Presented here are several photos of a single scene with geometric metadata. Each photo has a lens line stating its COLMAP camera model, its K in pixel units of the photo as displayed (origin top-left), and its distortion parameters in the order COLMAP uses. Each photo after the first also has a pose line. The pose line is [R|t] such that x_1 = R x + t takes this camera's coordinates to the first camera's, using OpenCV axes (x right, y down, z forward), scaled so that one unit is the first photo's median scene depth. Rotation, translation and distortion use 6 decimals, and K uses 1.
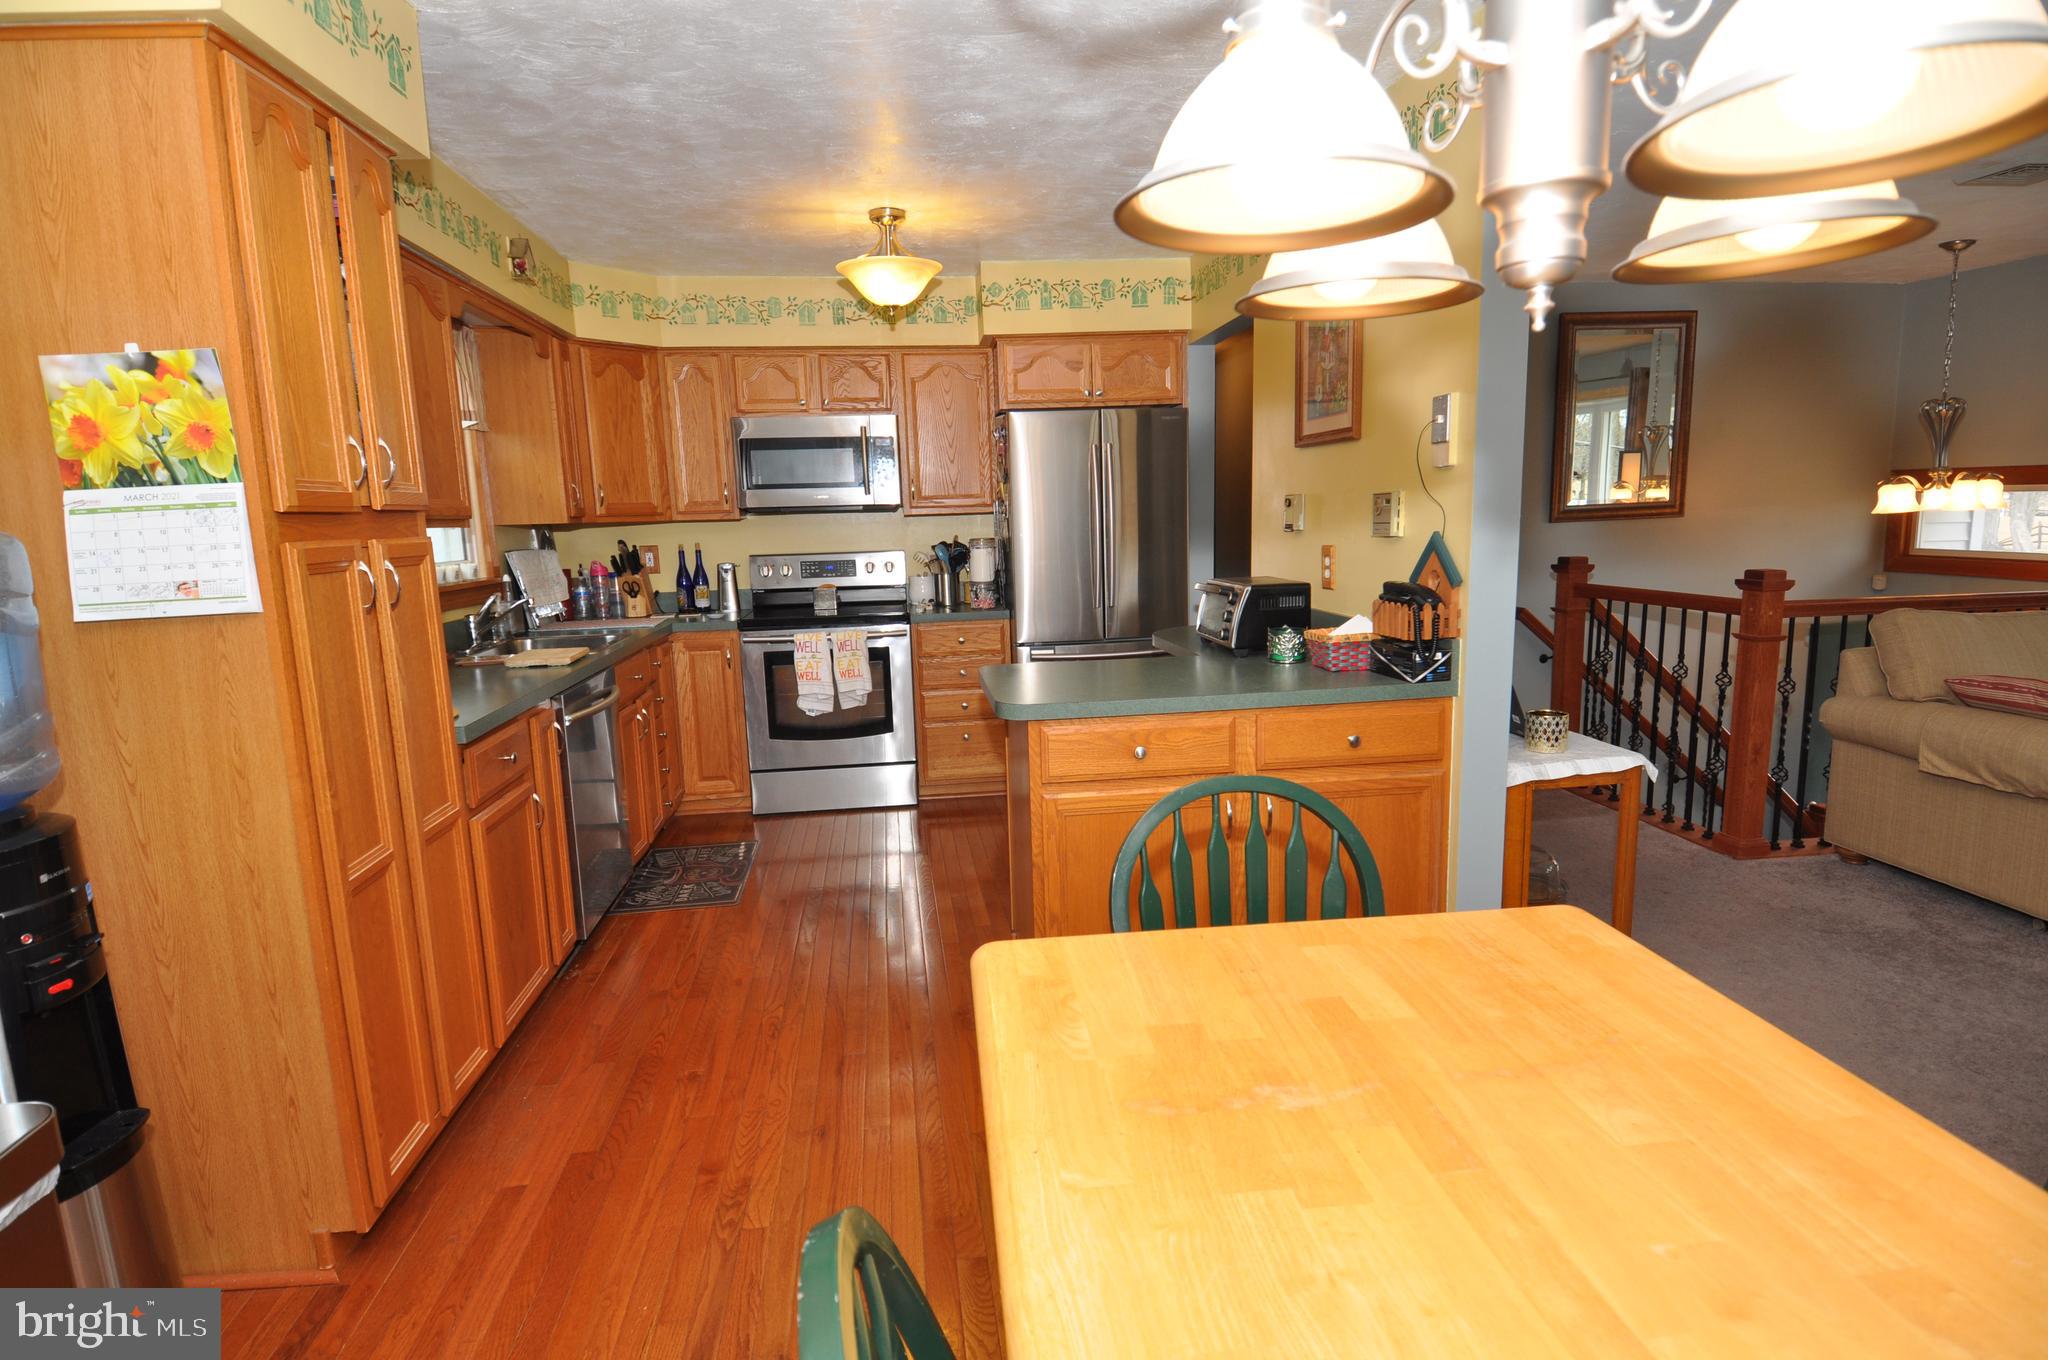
lens RADIAL K [[1054.3, 0, 1029.6], [0, 1054.3, 684.8], [0, 0, 1]] dist [0.044593, -0.047928]
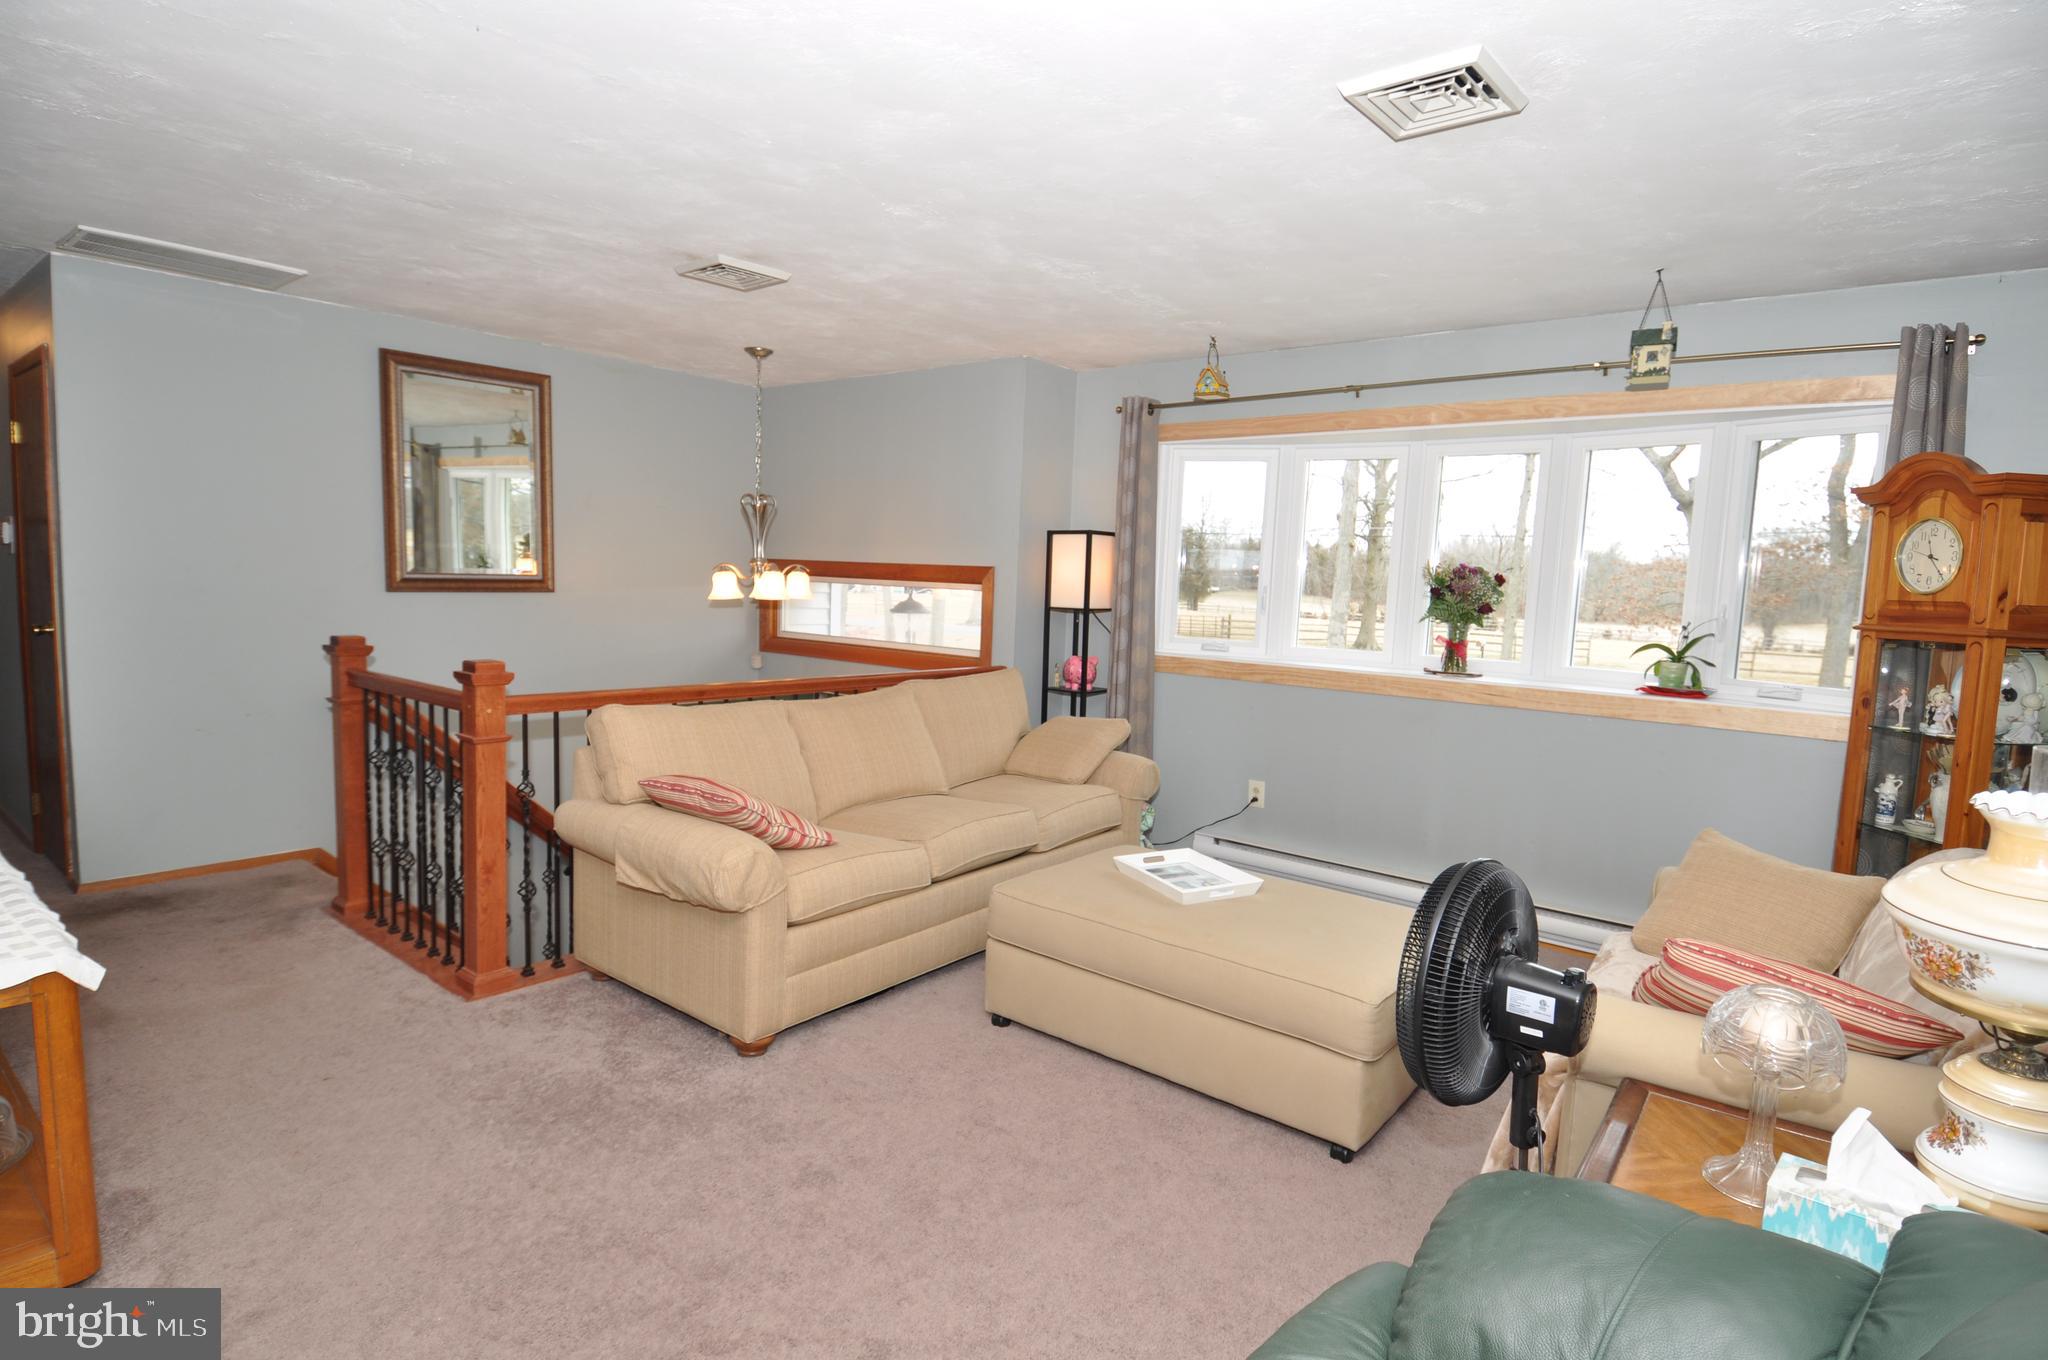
lens RADIAL K [[1054.3, 0, 1020.0], [0, 1054.3, 682.0], [0, 0, 1]] dist [0.044593, -0.047928]
pose [[0.724139, -0.012756, 0.689536, 0.383233], [0.052586, 0.997939, -0.036764, -0.033538], [-0.687647, 0.062883, 0.723317, 0.068008]]
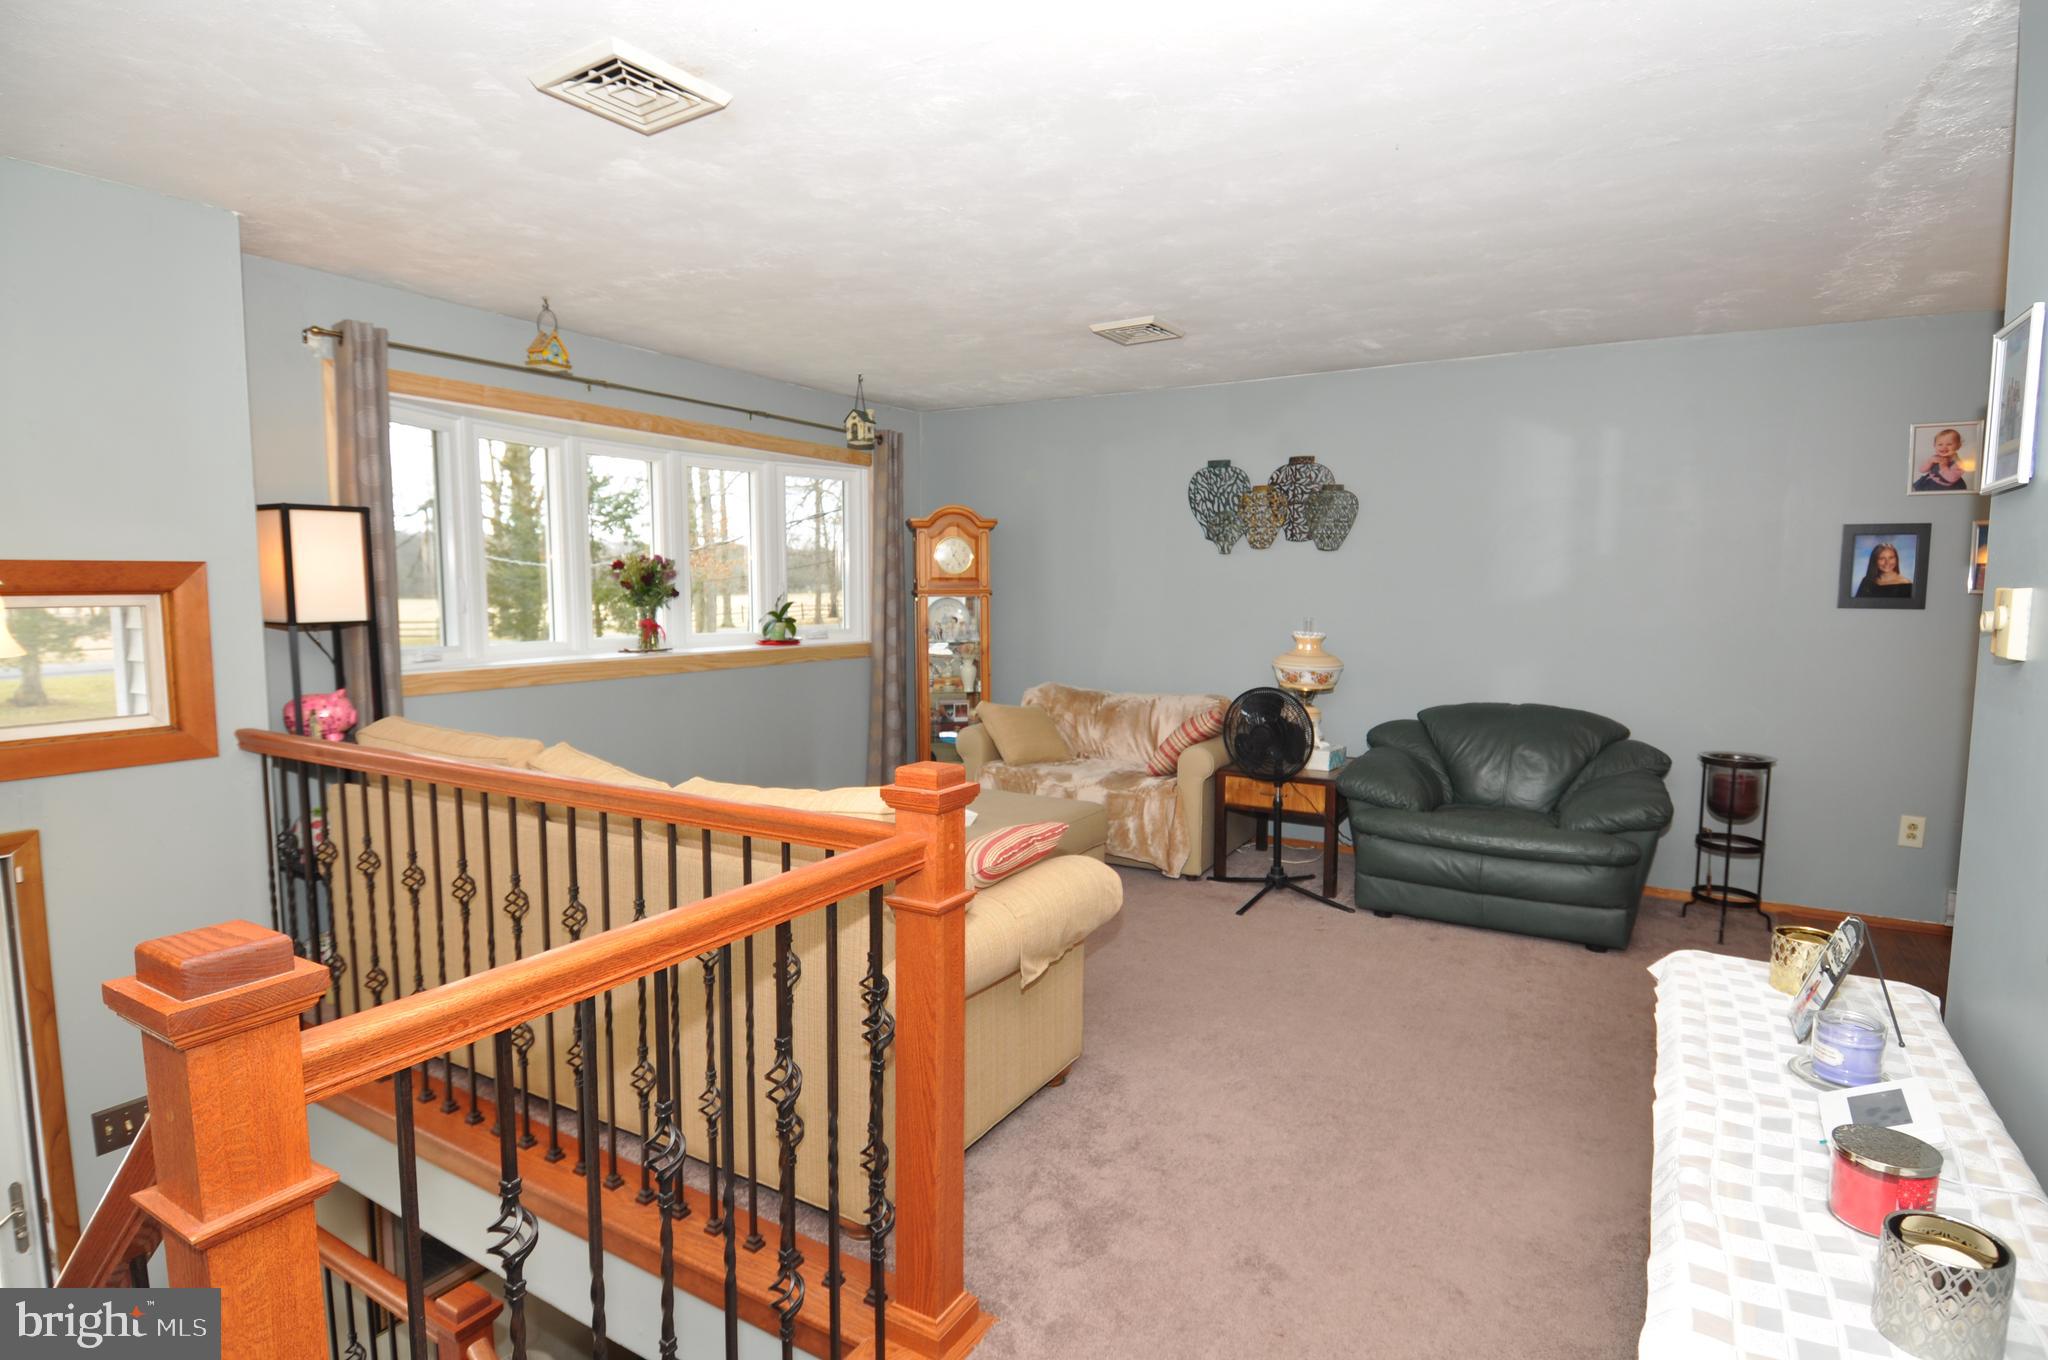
lens RADIAL K [[1054.3, 0, 1020.8], [0, 1054.3, 685.8], [0, 0, 1]] dist [0.044593, -0.047928]
pose [[-0.781610, -0.031013, 0.622996, 0.335165], [0.121012, 0.972249, 0.200220, -0.219864], [-0.611916, 0.231884, -0.756167, 1.258244]]
